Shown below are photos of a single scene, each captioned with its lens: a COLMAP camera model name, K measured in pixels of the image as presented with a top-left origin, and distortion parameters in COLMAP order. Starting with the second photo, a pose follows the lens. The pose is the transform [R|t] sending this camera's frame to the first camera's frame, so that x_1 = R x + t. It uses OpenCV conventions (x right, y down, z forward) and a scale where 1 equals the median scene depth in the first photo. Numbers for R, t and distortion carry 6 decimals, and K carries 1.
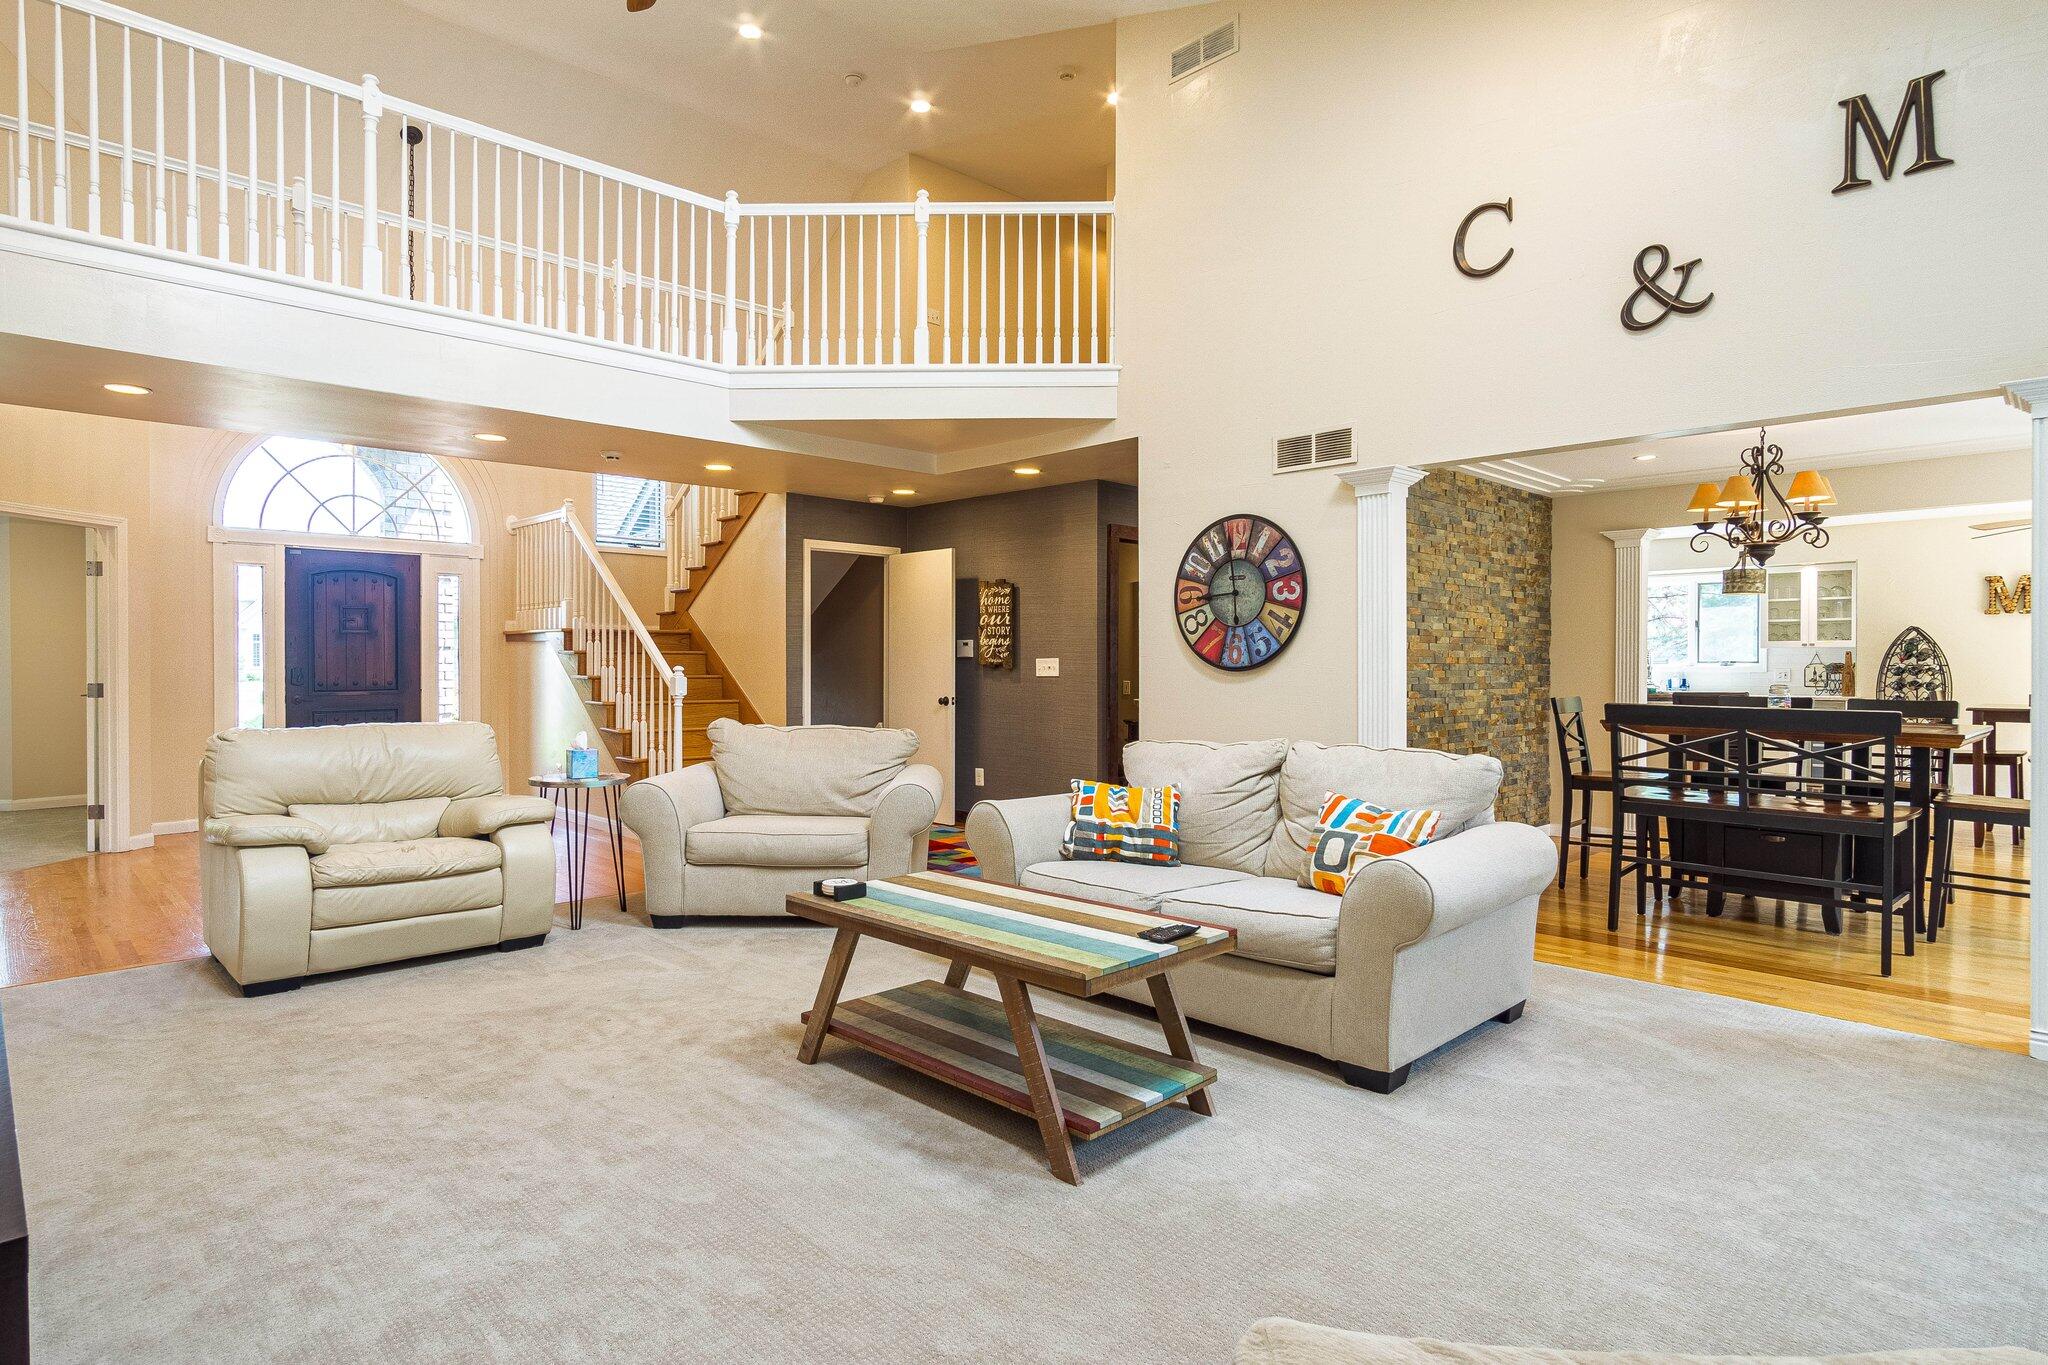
lens RADIAL K [[1097.9, 0, 1008.6], [0, 1097.9, 668.5], [0, 0, 1]] dist [-0.019235, 0.008840]
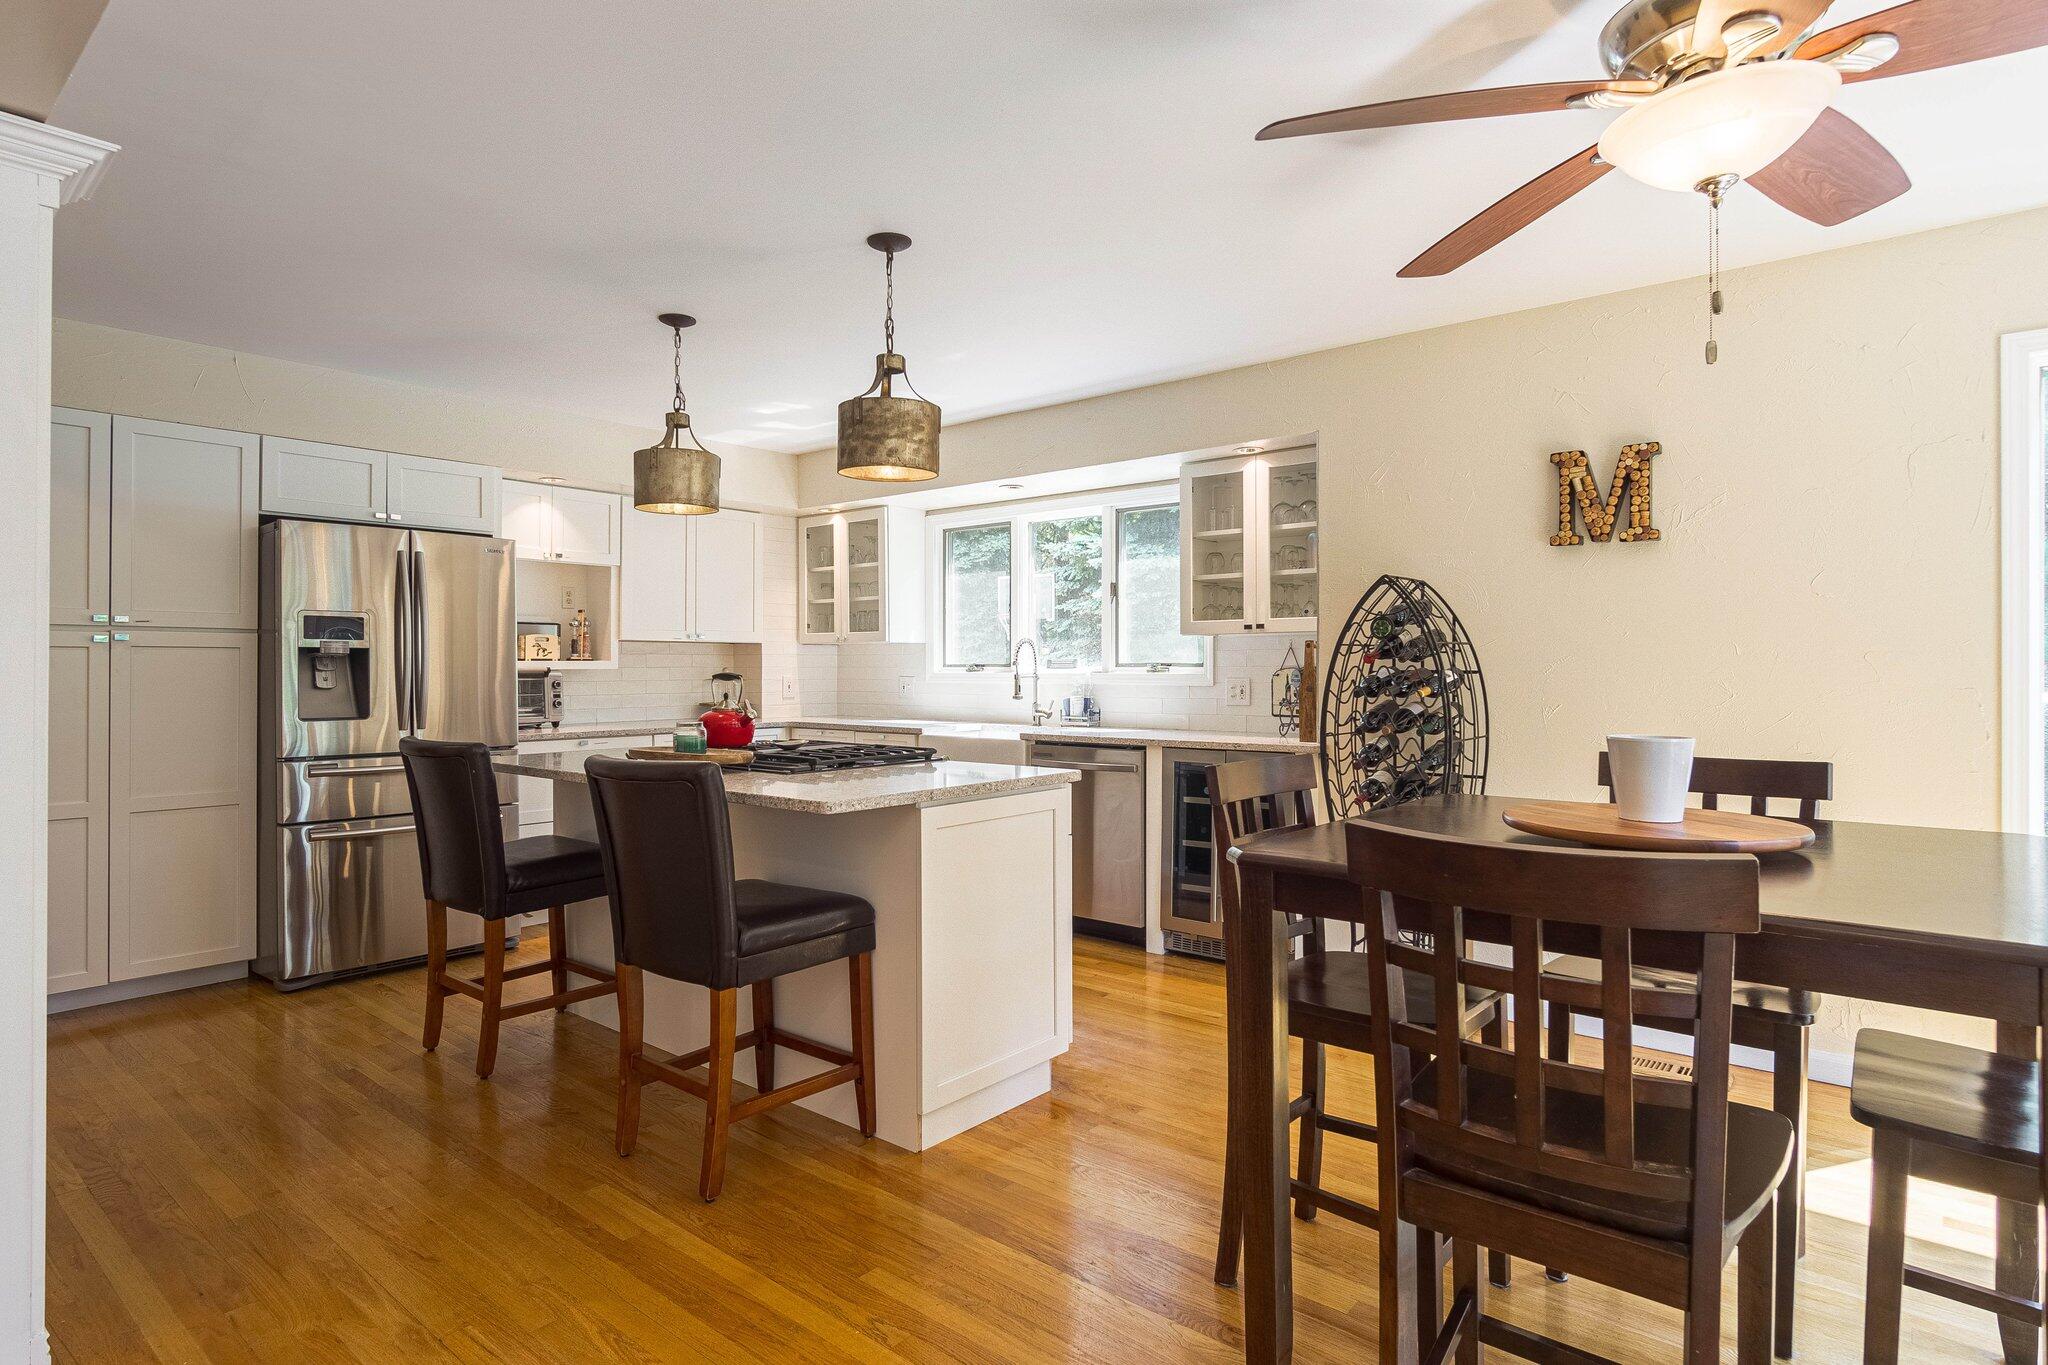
lens RADIAL K [[1097.9, 0, 1016.1], [0, 1097.9, 671.2], [0, 0, 1]] dist [-0.019235, 0.008840]
pose [[0.995505, 0.001674, 0.094693, 1.067661], [-0.002071, 0.999989, 0.004090, -0.009052], [-0.094685, -0.004267, 0.995498, 0.992656]]
